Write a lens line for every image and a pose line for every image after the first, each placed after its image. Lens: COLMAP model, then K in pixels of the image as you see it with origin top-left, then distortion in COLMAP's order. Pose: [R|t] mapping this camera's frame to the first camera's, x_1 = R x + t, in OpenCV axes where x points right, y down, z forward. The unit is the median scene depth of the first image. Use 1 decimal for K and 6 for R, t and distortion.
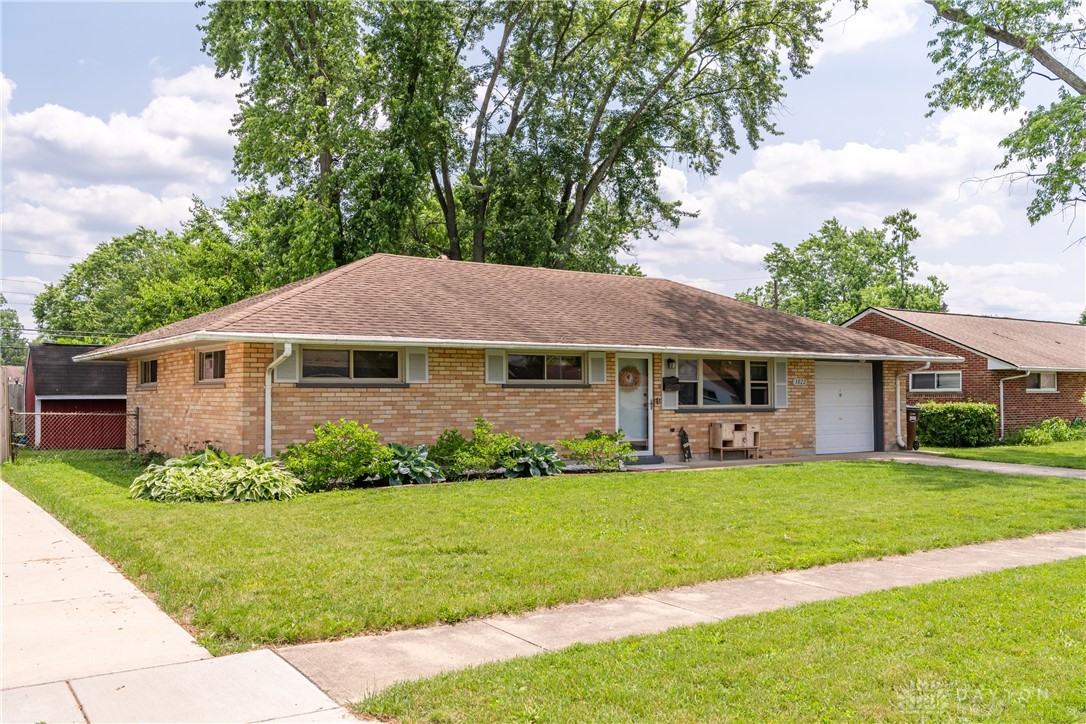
lens RADIAL K [[971.7, 0, 543.0], [0, 971.7, 361.2], [0, 0, 1]] dist [-0.002764, -0.001724]
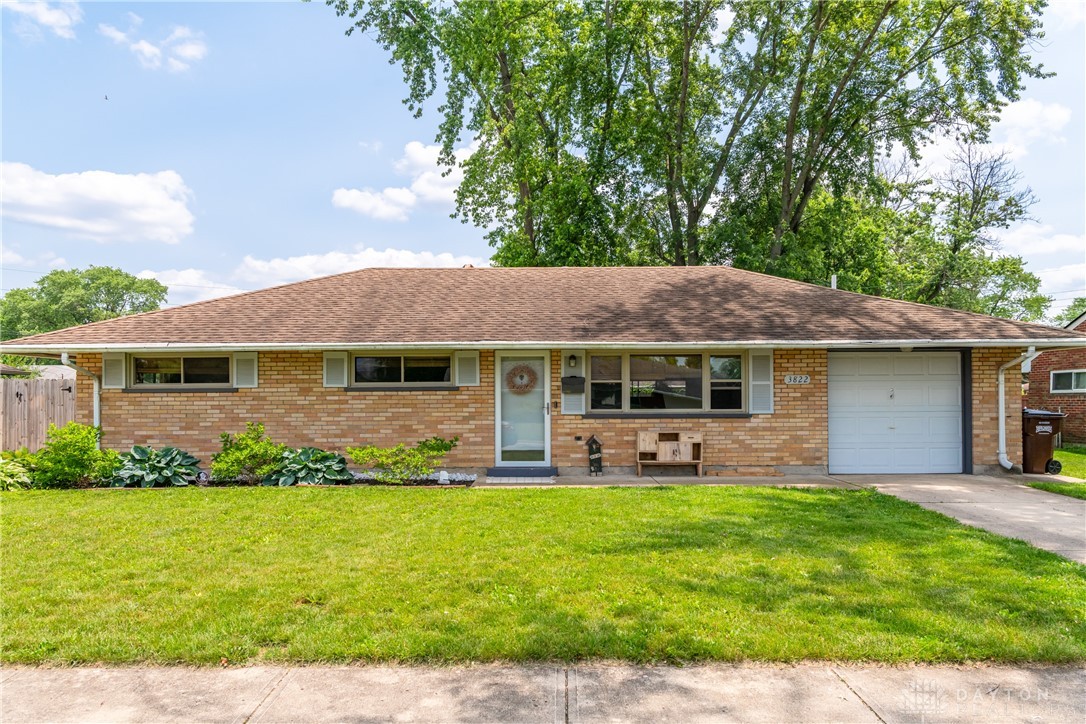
lens RADIAL K [[752.4, 0, 543.1], [0, 752.4, 400.0], [0, 0, 1]] dist [0.005297, -0.002202]
pose [[0.828058, 0.000736, -0.560642, 0.526477], [0.023830, 0.999049, 0.036508, 0.012924], [0.560136, -0.043591, 0.827253, 0.472974]]
